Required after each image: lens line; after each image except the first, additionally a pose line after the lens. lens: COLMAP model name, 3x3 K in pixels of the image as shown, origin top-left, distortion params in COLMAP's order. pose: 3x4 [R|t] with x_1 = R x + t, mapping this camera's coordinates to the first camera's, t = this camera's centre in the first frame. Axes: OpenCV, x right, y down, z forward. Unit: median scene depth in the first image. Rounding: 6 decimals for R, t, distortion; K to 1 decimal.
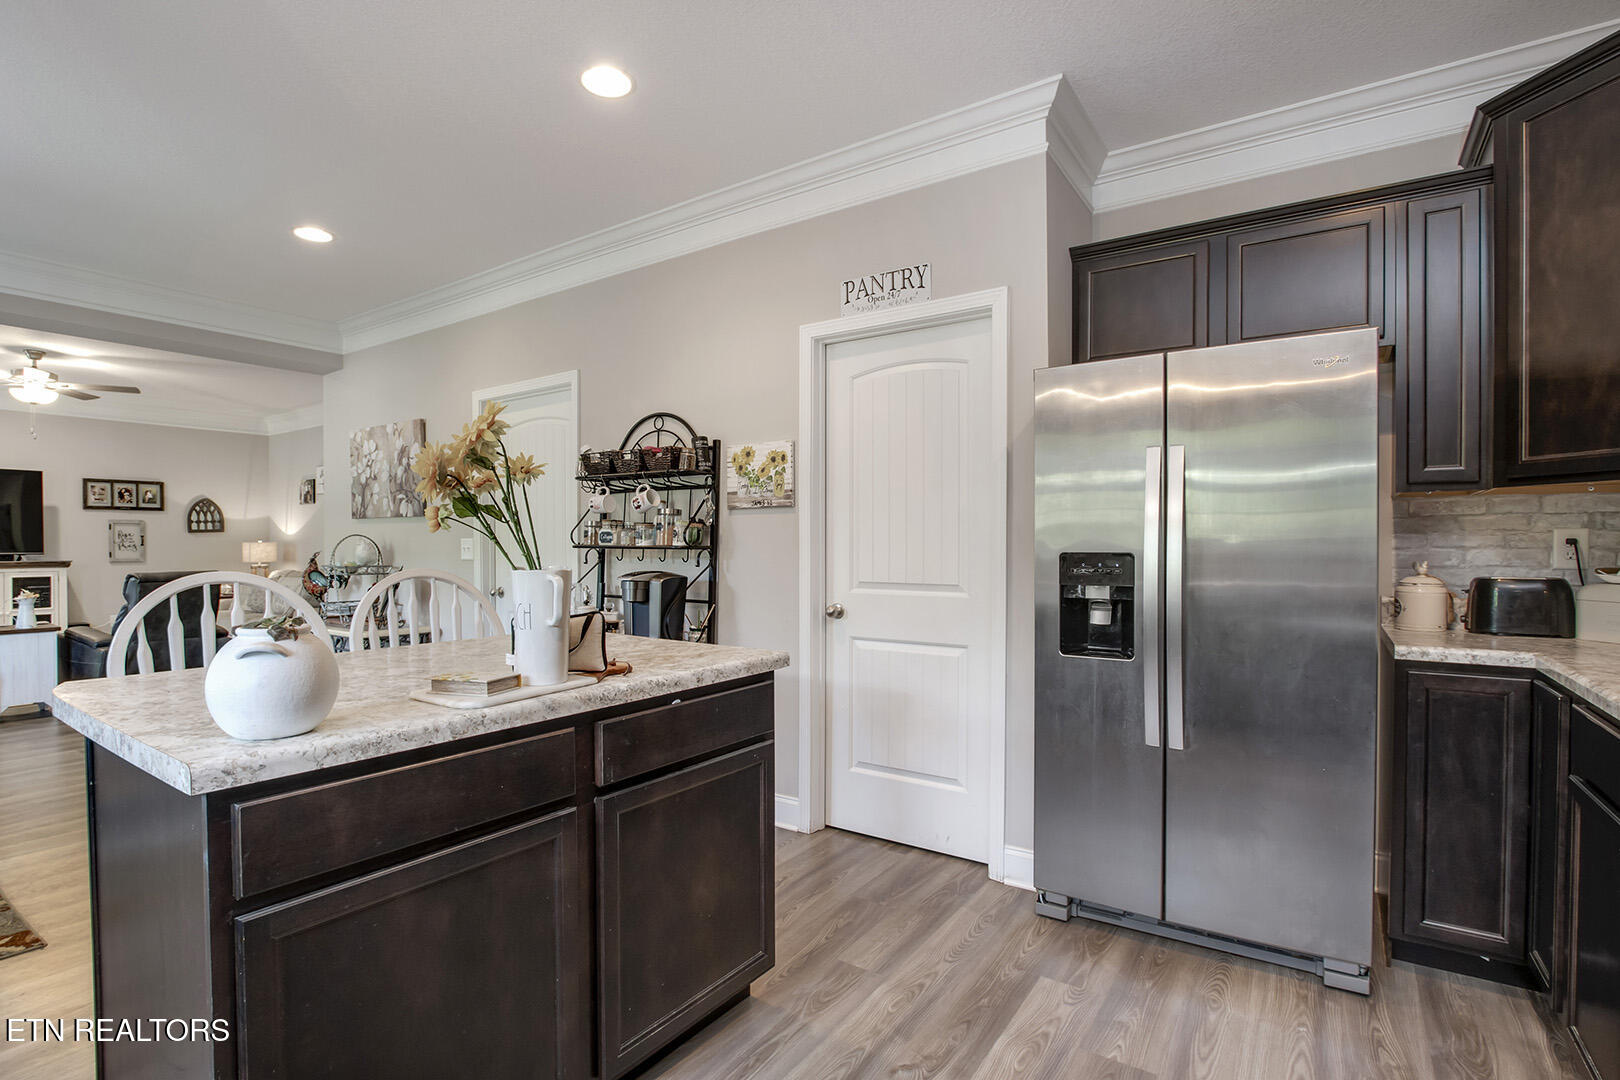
lens RADIAL K [[770.3, 0, 810.9], [0, 770.3, 552.3], [0, 0, 1]] dist [-0.026607, 0.003722]
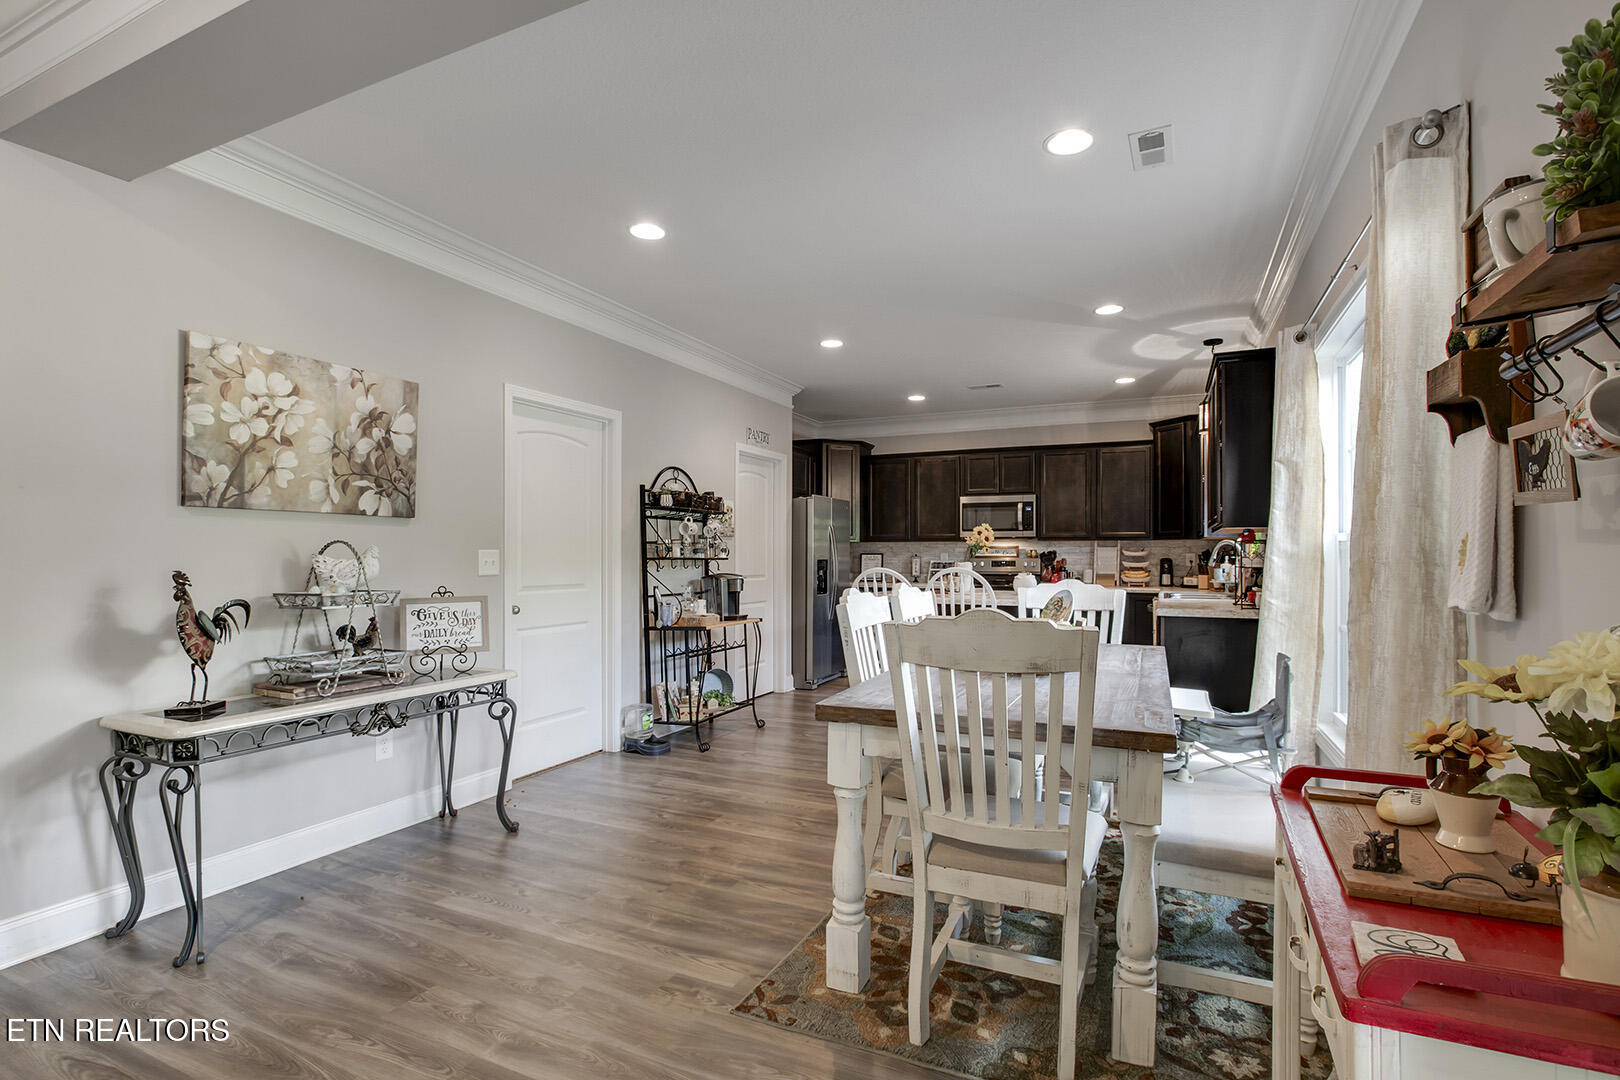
lens RADIAL K [[768.2, 0, 813.9], [0, 768.2, 553.5], [0, 0, 1]] dist [-0.033588, 0.012909]
pose [[-0.161380, 0.003933, 0.986885, -1.178003], [0.010663, 0.999941, -0.002241, -0.007409], [-0.986835, 0.010161, -0.161412, 0.687339]]
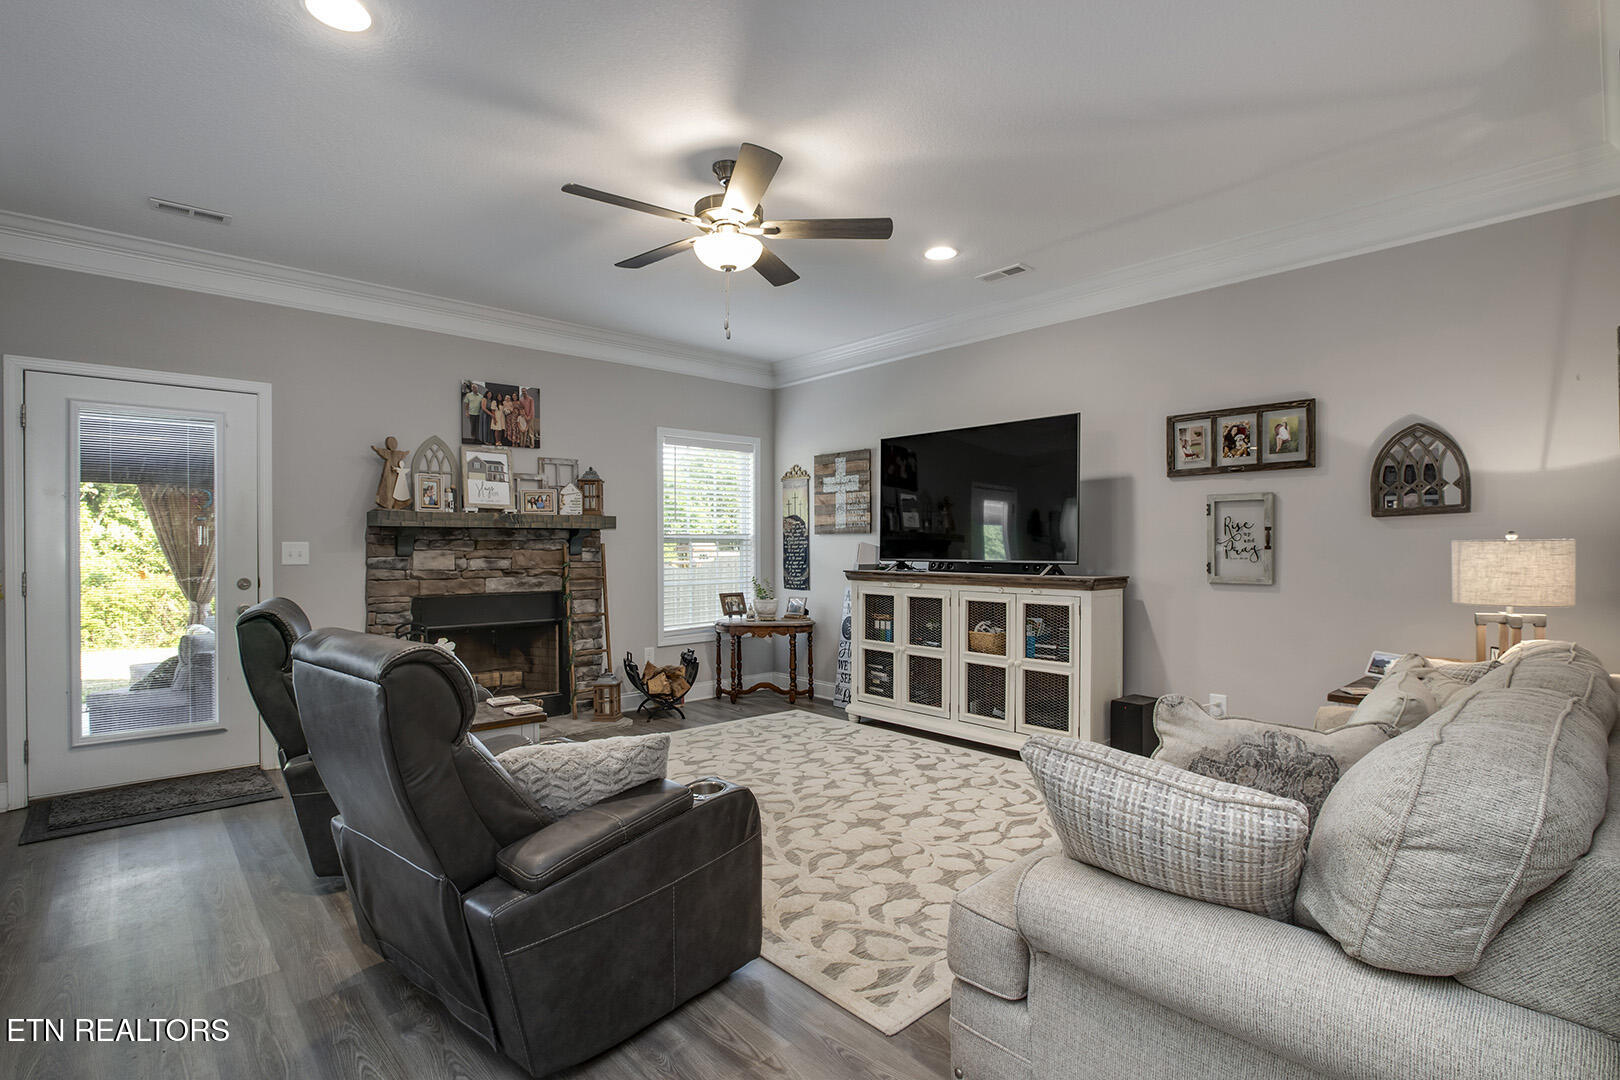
lens RADIAL K [[770.3, 0, 810.9], [0, 770.3, 552.3], [0, 0, 1]] dist [-0.026607, 0.003722]
pose [[-0.232432, 0.008203, -0.972578, -0.620914], [-0.009046, 0.999903, 0.010595, -0.015156], [0.972571, 0.011260, -0.232335, 1.358949]]
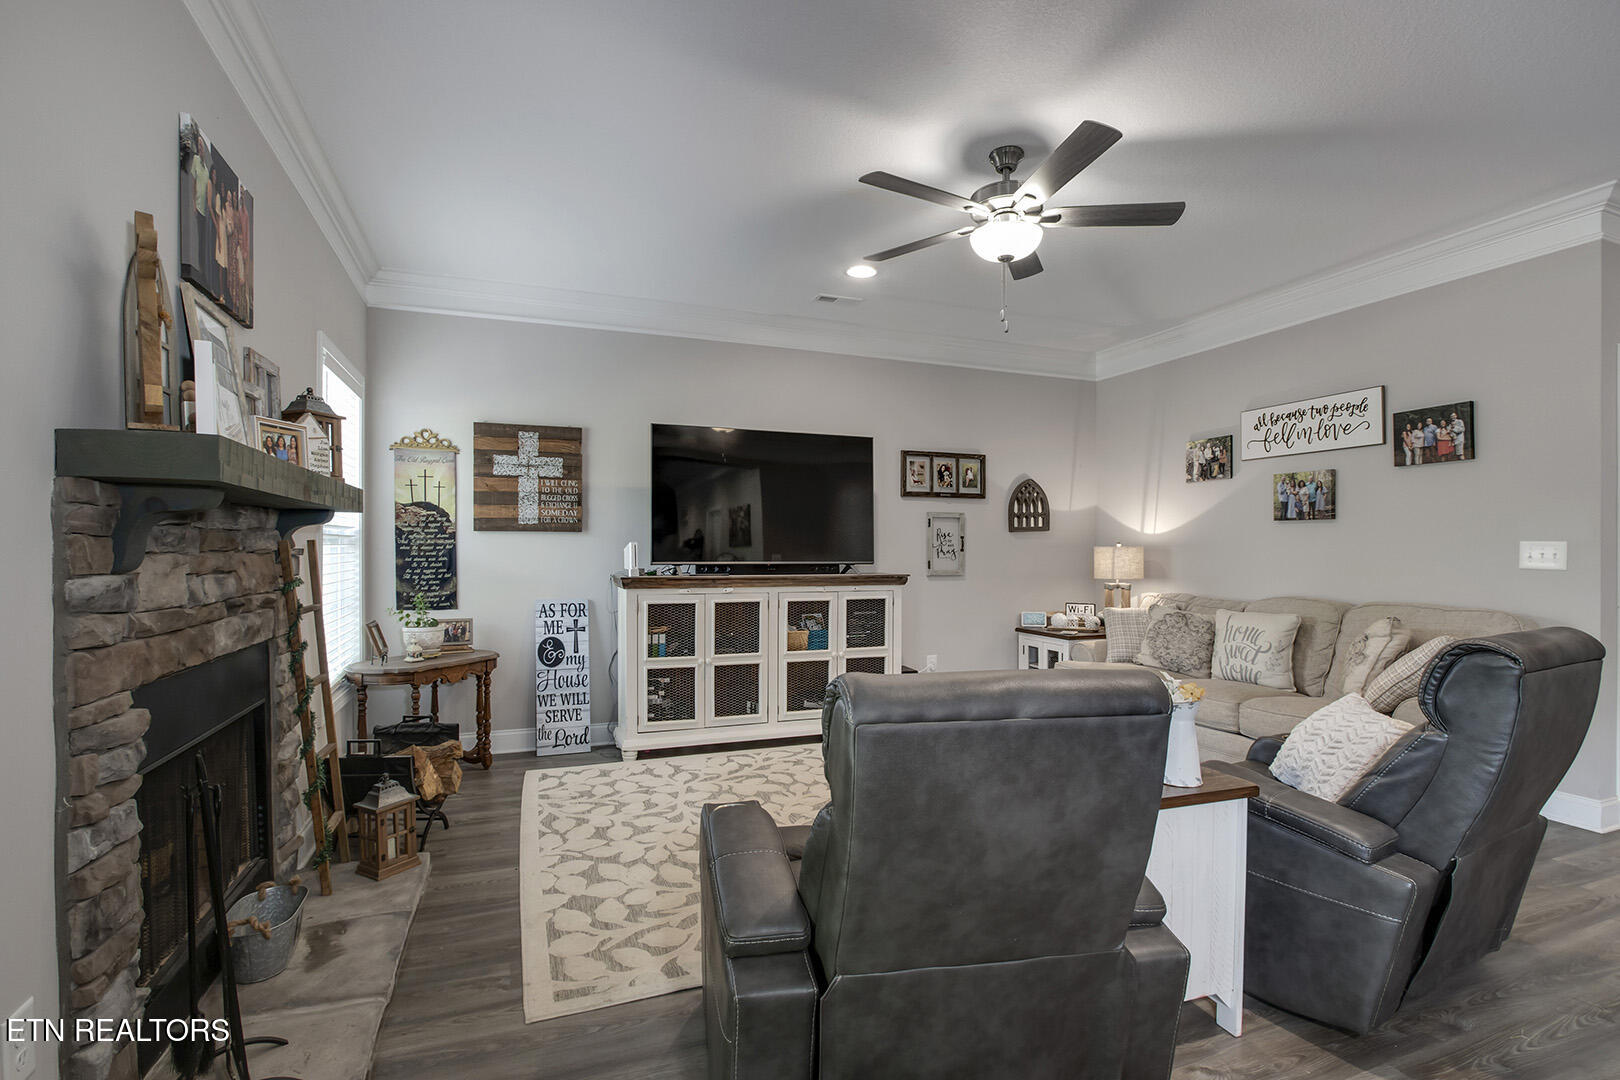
lens RADIAL K [[768.2, 0, 813.9], [0, 768.2, 553.5], [0, 0, 1]] dist [-0.033588, 0.012909]
pose [[0.824163, 0.004898, -0.566332, -0.985437], [-0.008466, 0.999957, -0.003673, -0.005450], [0.566290, 0.007822, 0.824169, 0.601984]]
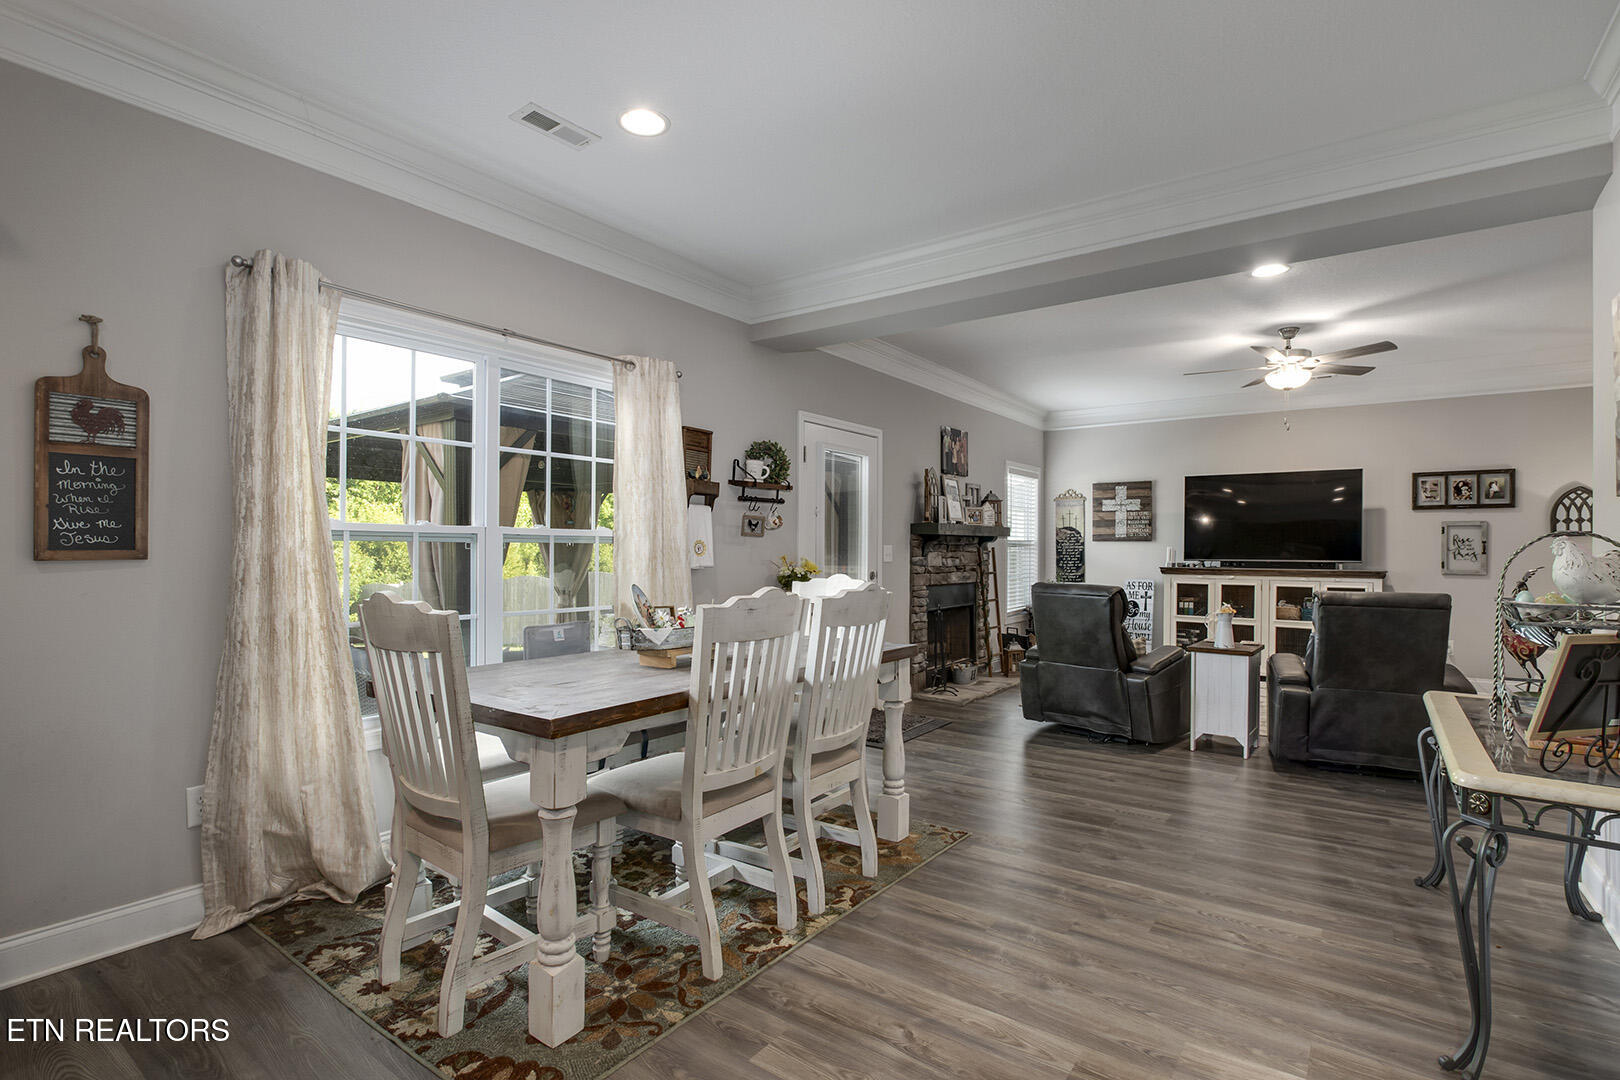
lens RADIAL K [[770.3, 0, 810.9], [0, 770.3, 552.3], [0, 0, 1]] dist [-0.026607, 0.003722]
pose [[-0.036815, 0.004687, -0.999311, -0.149986], [-0.015698, 0.999863, 0.005268, -0.006484], [0.999199, 0.015881, -0.036737, 0.557341]]
